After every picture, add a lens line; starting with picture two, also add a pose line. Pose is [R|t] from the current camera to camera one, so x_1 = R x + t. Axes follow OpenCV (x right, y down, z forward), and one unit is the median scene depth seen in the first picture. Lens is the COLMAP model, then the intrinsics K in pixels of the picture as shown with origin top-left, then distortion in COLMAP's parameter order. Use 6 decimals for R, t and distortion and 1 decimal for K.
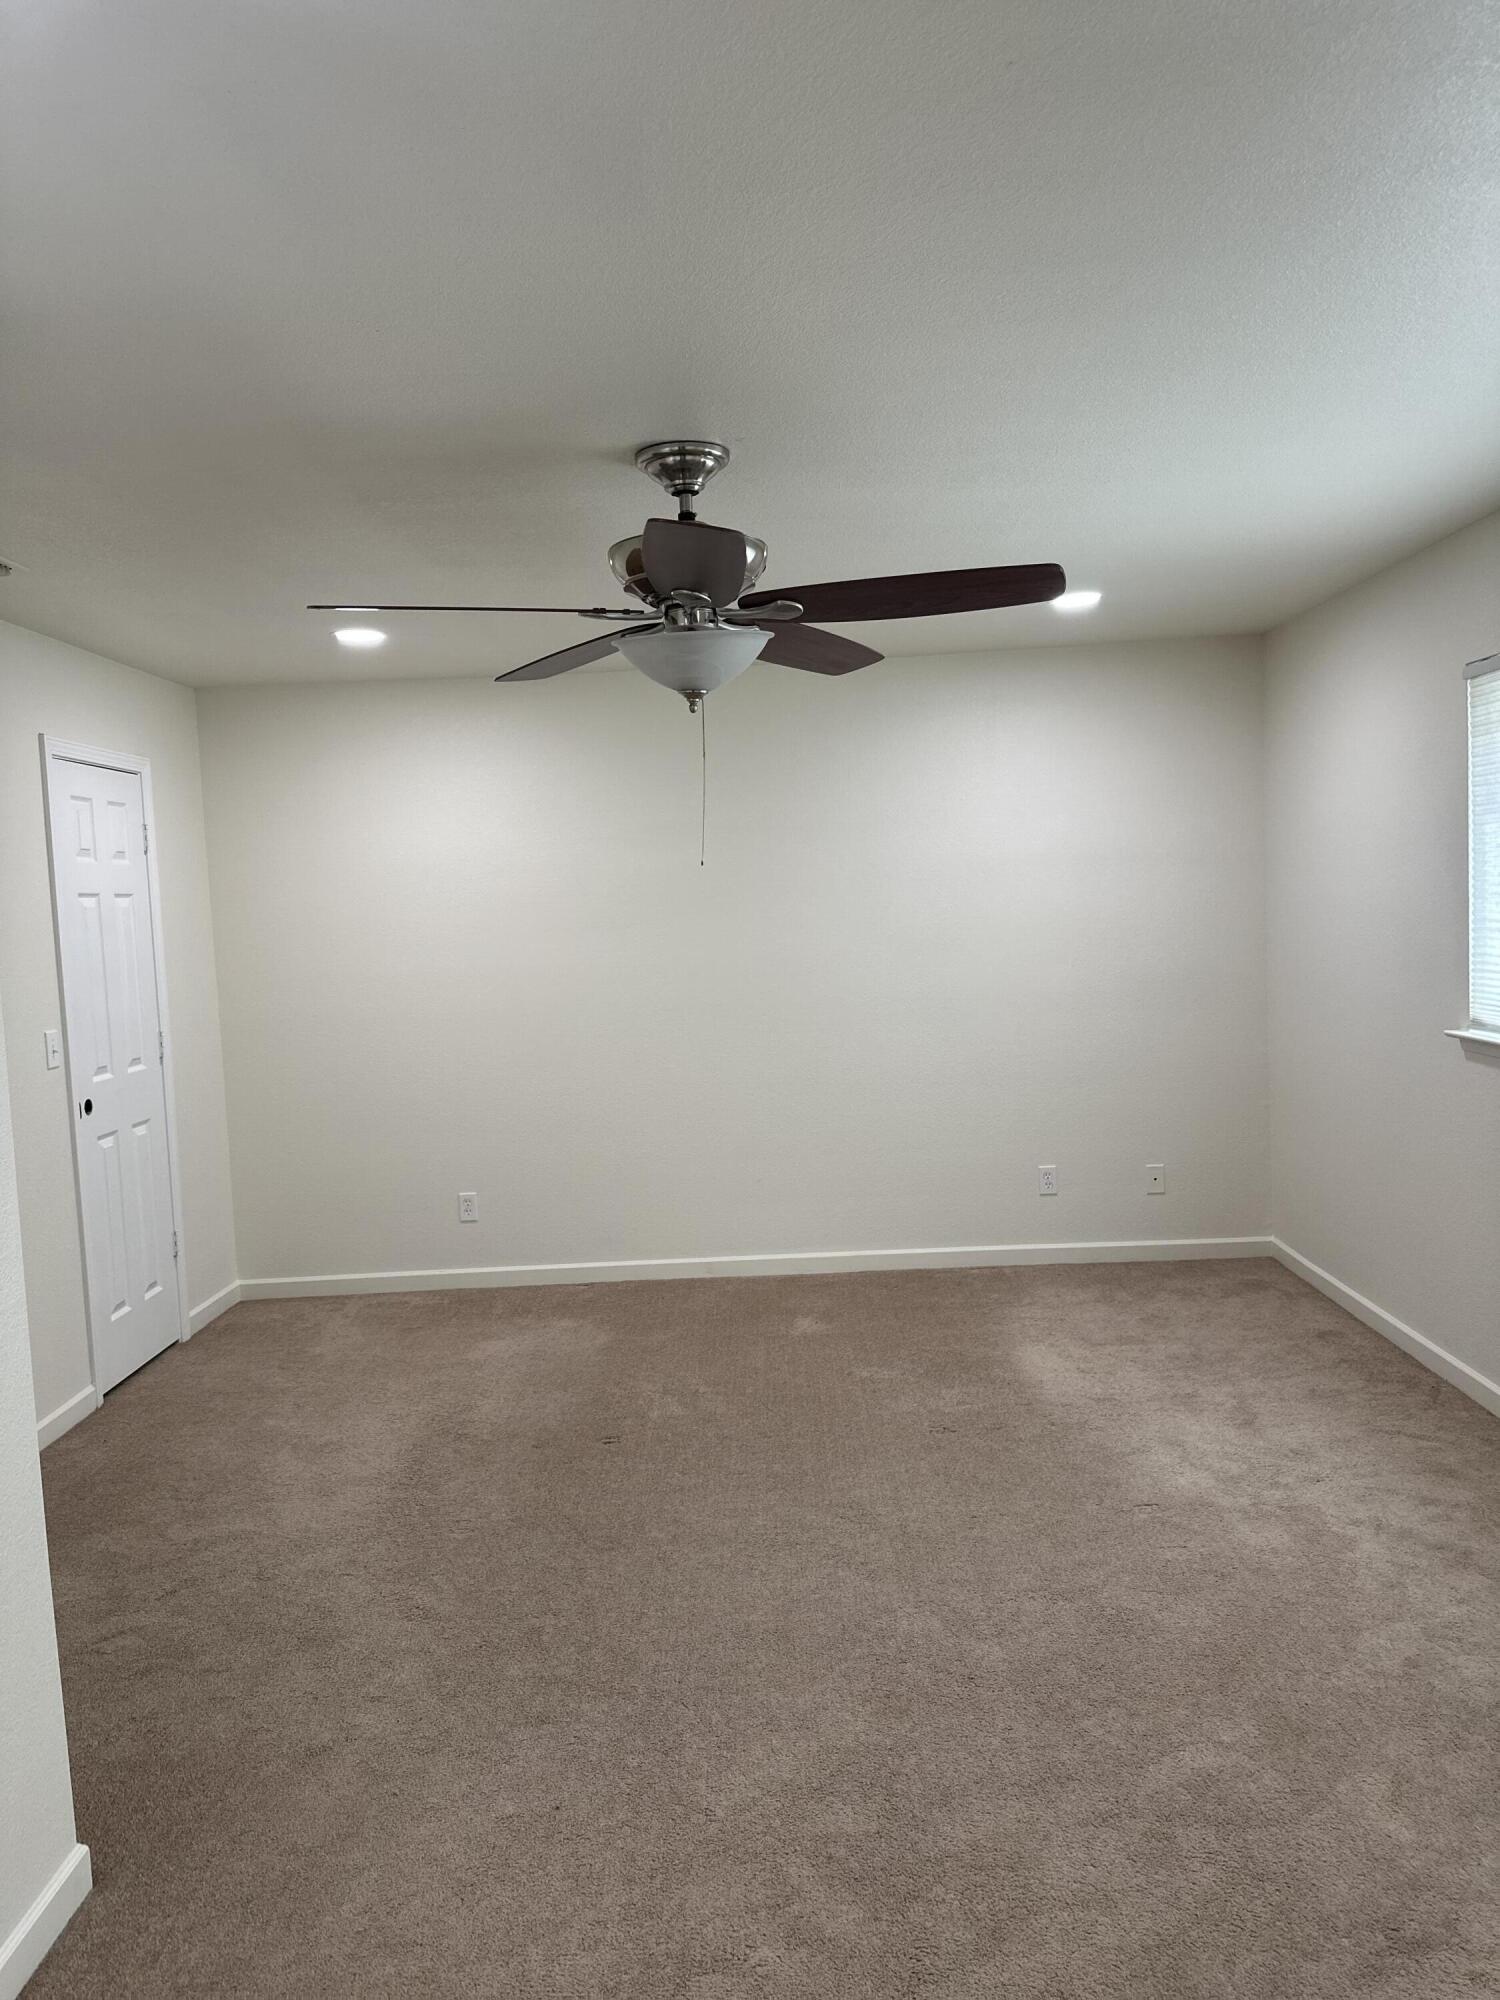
lens RADIAL K [[1404.6, 0, 738.4], [0, 1404.6, 1006.3], [0, 0, 1]] dist [0.050945, -0.064181]
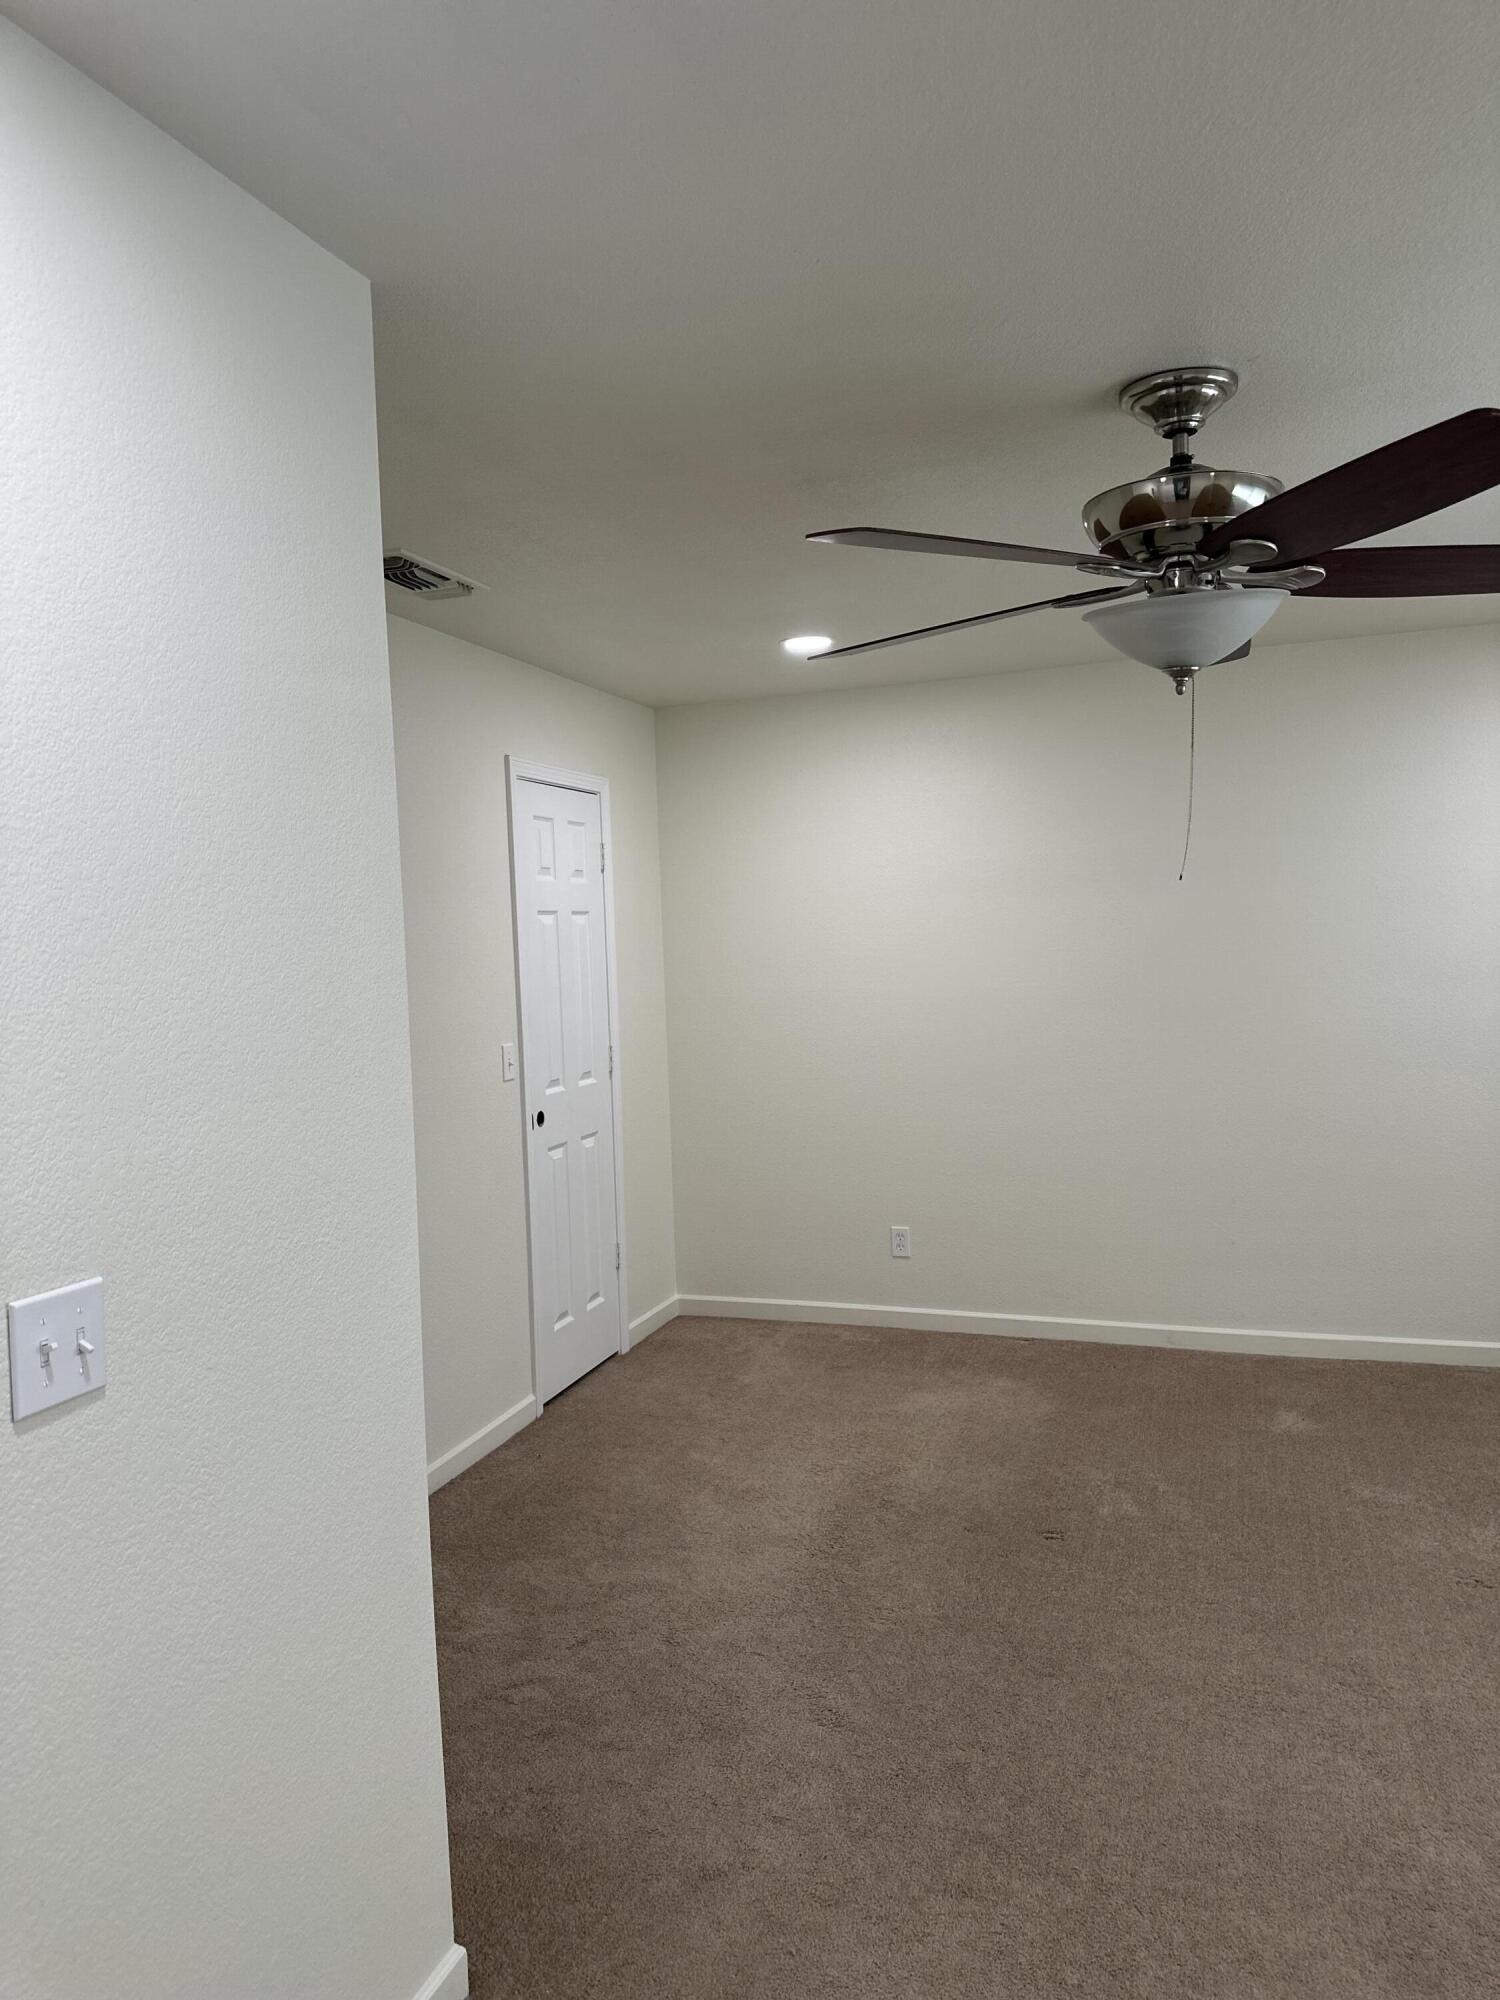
lens RADIAL K [[1404.6, 0, 738.4], [0, 1404.6, 1006.3], [0, 0, 1]] dist [0.050945, -0.064181]
pose [[0.950265, 0.026691, -0.310296, -0.013264], [-0.030033, 0.999531, -0.005995, -0.012243], [0.309990, 0.015016, 0.950621, 0.108431]]
